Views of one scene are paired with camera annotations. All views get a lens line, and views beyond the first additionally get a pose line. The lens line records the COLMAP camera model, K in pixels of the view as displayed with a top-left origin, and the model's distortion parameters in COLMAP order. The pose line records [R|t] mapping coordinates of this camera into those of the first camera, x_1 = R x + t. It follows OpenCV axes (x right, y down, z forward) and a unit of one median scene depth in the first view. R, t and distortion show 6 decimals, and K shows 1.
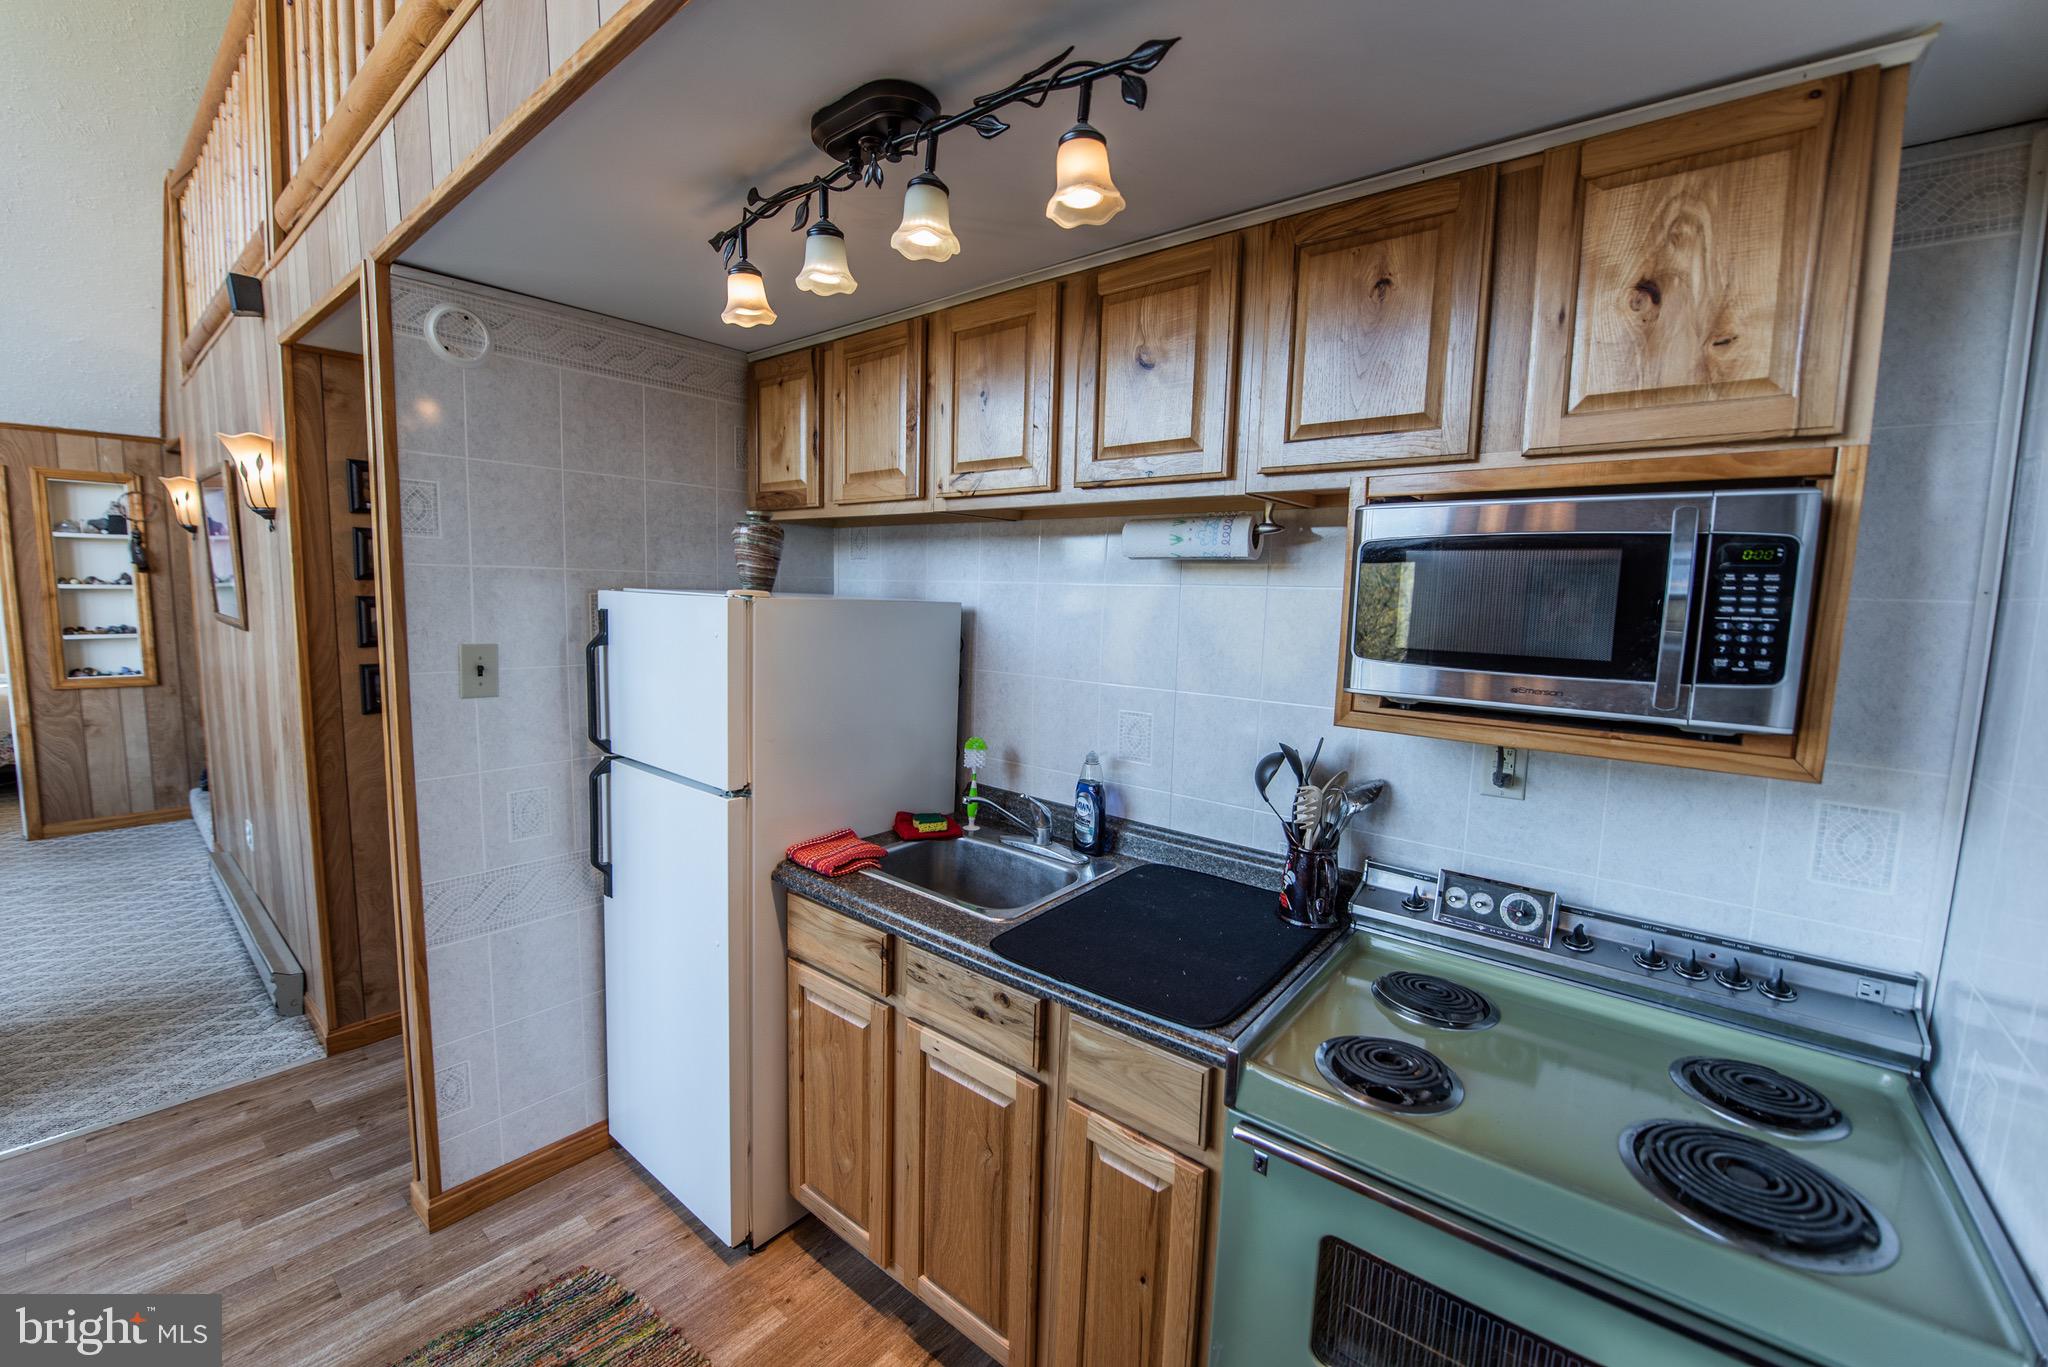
lens RADIAL K [[814.7, 0, 1019.2], [0, 814.7, 682.8], [0, 0, 1]] dist [-0.016346, -0.002050]
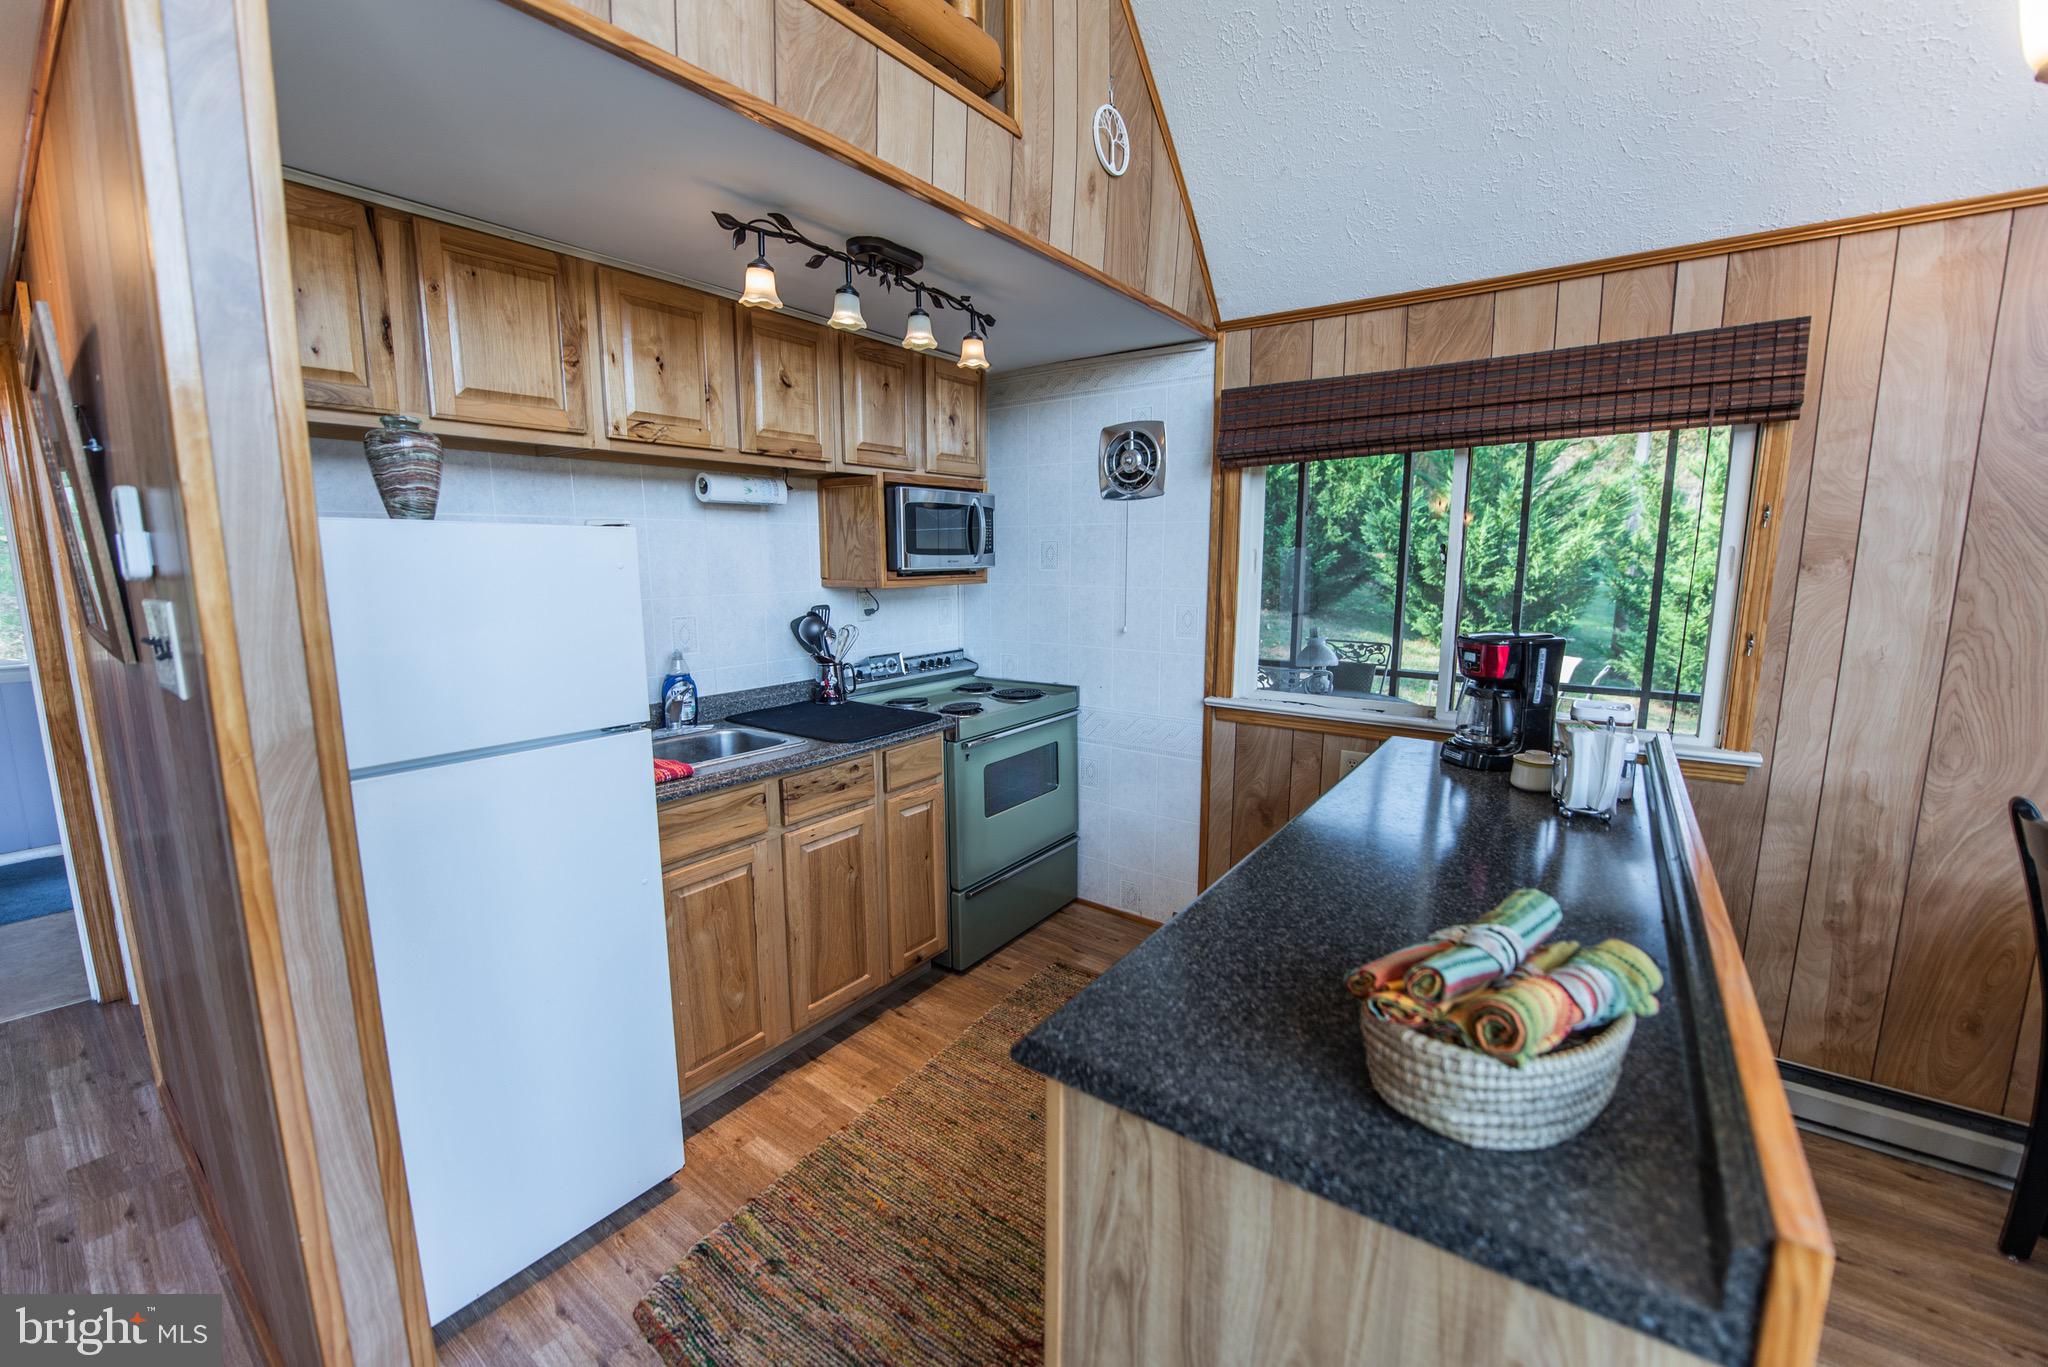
lens RADIAL K [[814.7, 0, 1019.2], [0, 814.7, 682.8], [0, 0, 1]] dist [-0.016346, -0.002050]
pose [[-0.042445, -0.183375, 0.982126, -1.574414], [0.114955, 0.975587, 0.187122, -0.056921], [-0.992463, 0.120843, -0.020329, 0.640325]]
